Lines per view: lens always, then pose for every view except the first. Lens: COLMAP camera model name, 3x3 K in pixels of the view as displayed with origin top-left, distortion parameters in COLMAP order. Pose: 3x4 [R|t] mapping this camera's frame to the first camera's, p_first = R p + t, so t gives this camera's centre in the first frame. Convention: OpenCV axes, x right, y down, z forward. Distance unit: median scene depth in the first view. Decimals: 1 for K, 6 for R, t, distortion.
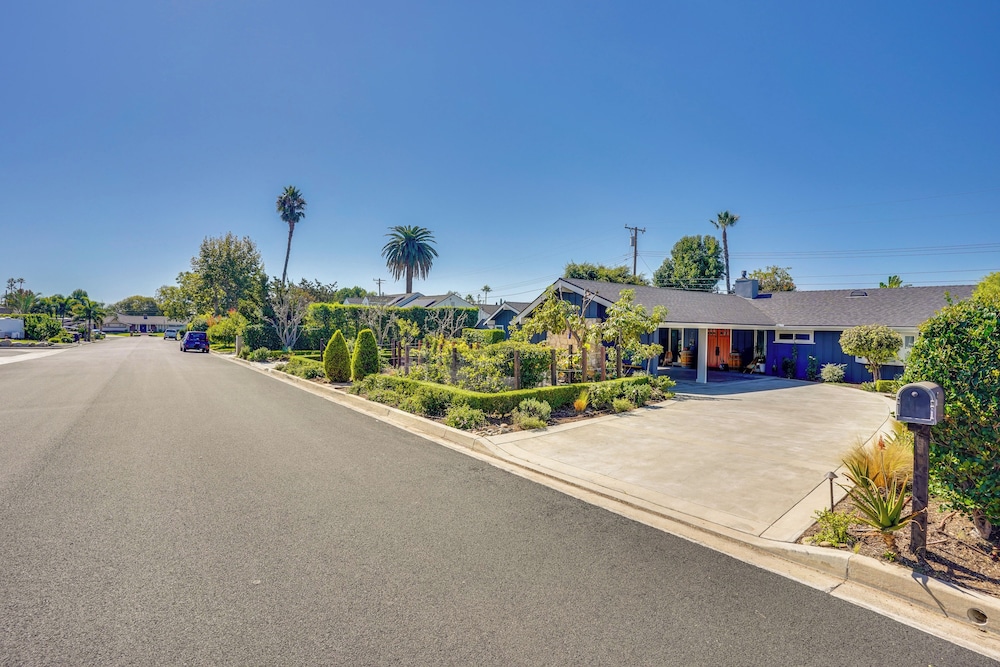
lens RADIAL K [[488.3, 0, 497.3], [0, 488.3, 330.9], [0, 0, 1]] dist [-0.080182, 0.041254]
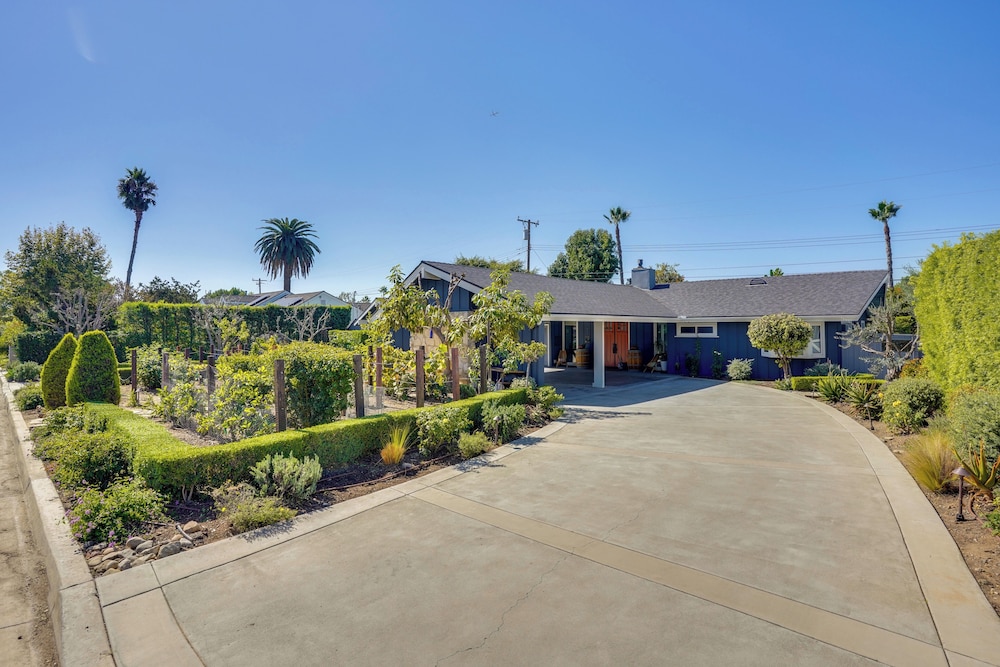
lens RADIAL K [[488.3, 0, 497.3], [0, 488.3, 330.9], [0, 0, 1]] dist [-0.080182, 0.041254]
pose [[0.980179, -0.022971, 0.196776, 0.075672], [0.023526, 0.999723, -0.000480, 0.005661], [-0.196711, 0.005099, 0.980448, 0.178083]]
